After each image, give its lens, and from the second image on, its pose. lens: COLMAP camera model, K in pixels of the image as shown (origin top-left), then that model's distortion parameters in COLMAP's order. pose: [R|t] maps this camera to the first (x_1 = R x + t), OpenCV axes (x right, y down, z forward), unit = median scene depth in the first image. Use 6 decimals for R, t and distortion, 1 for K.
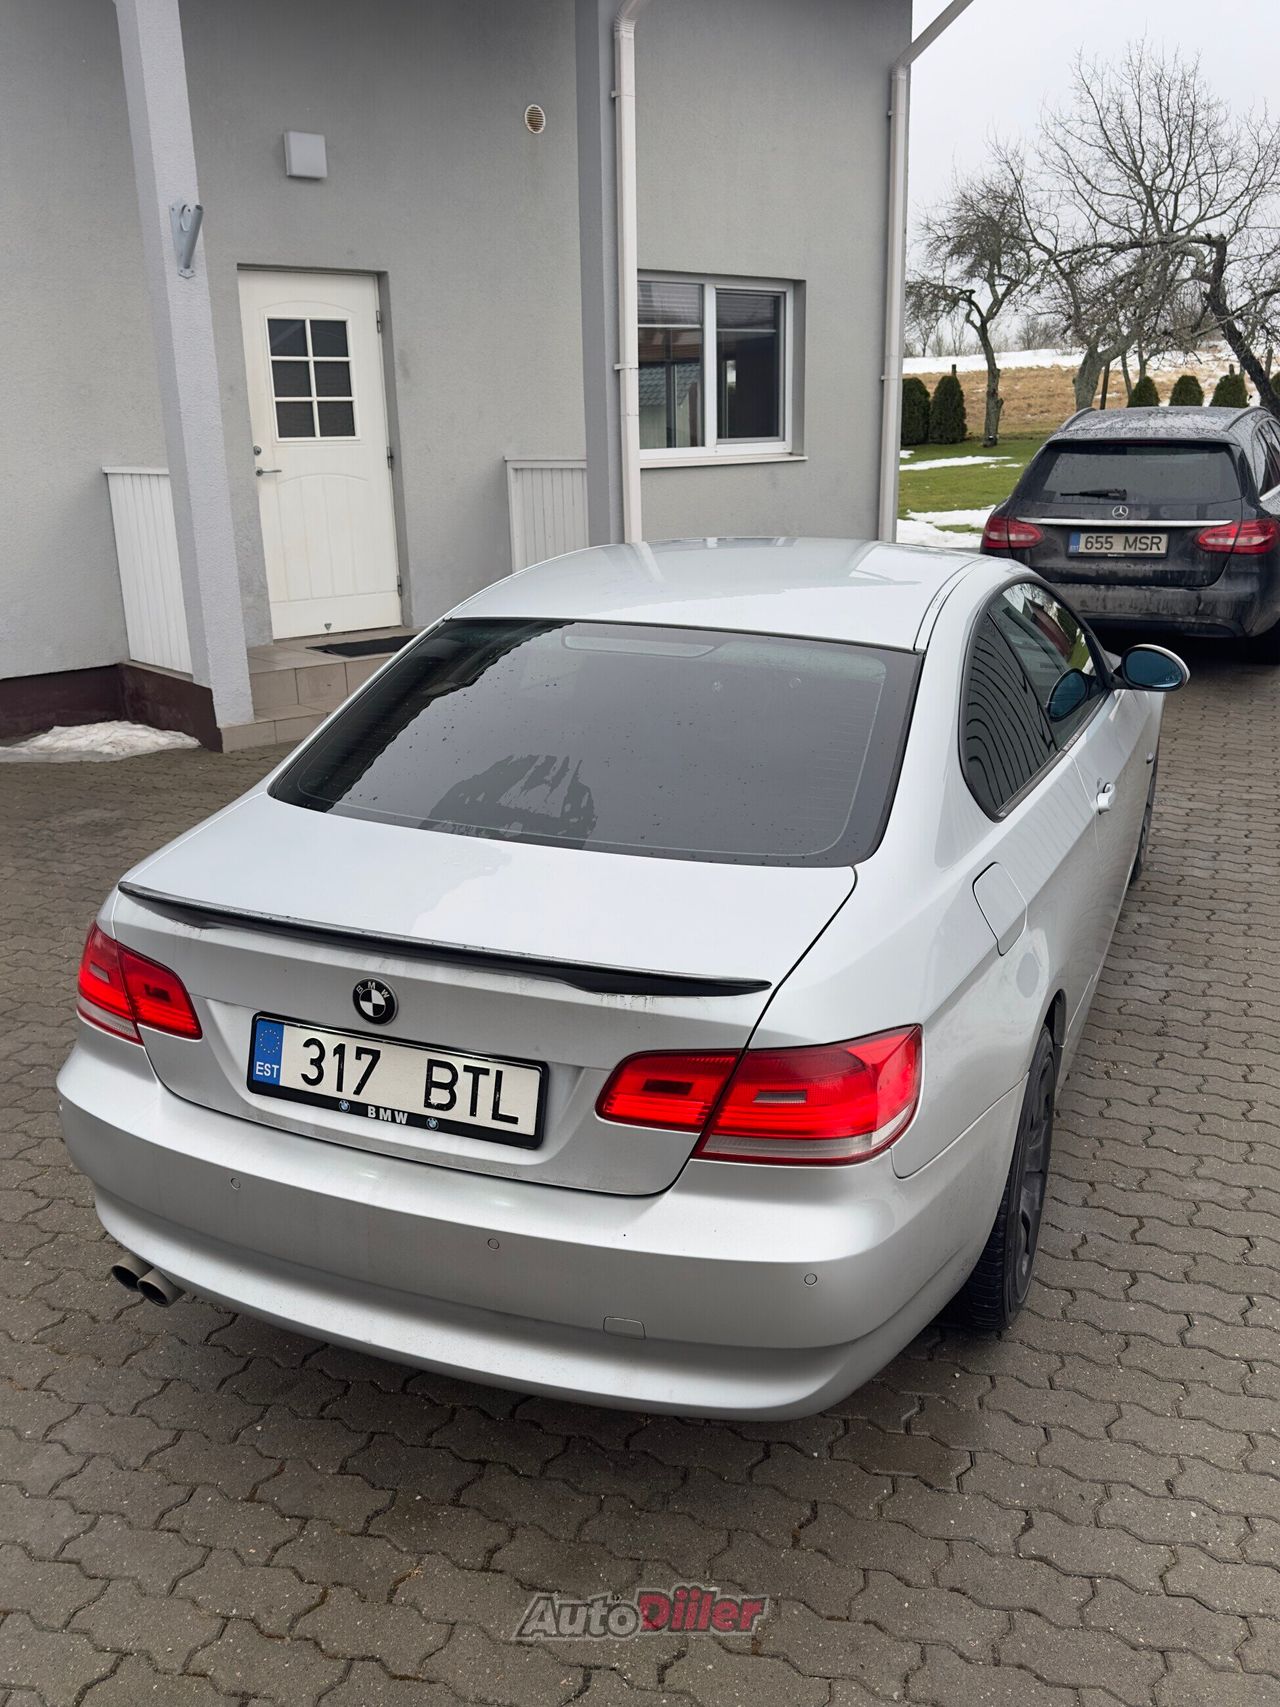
lens RADIAL K [[1519.9, 0, 641.1], [0, 1519.9, 847.9], [0, 0, 1]] dist [0.007305, -0.019530]
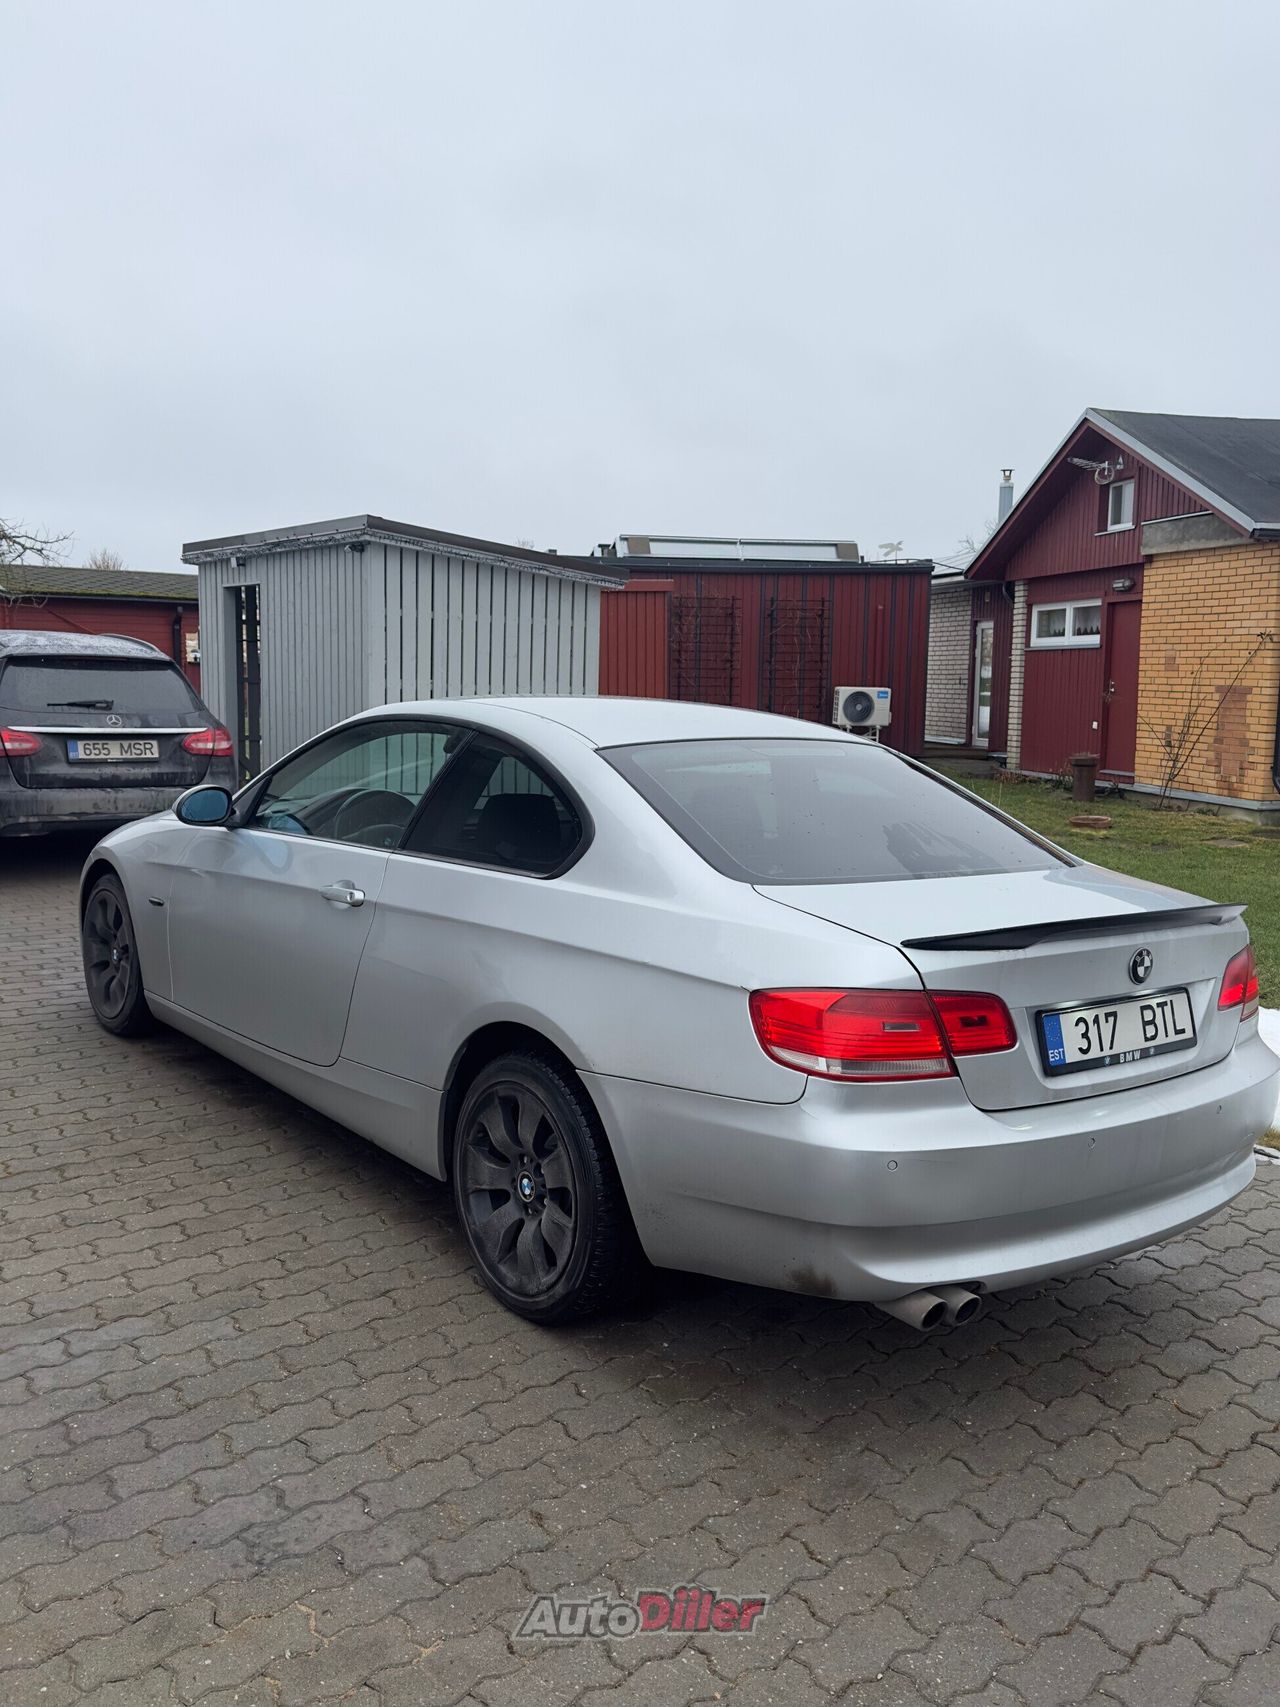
lens RADIAL K [[1519.9, 0, 575.1], [0, 1519.9, 887.0], [0, 0, 1]] dist [0.007305, -0.019530]
pose [[0.469766, -0.079804, 0.879176, -1.535646], [0.209573, 0.977517, -0.023249, -0.040944], [-0.857554, 0.195173, 0.475929, 0.738548]]
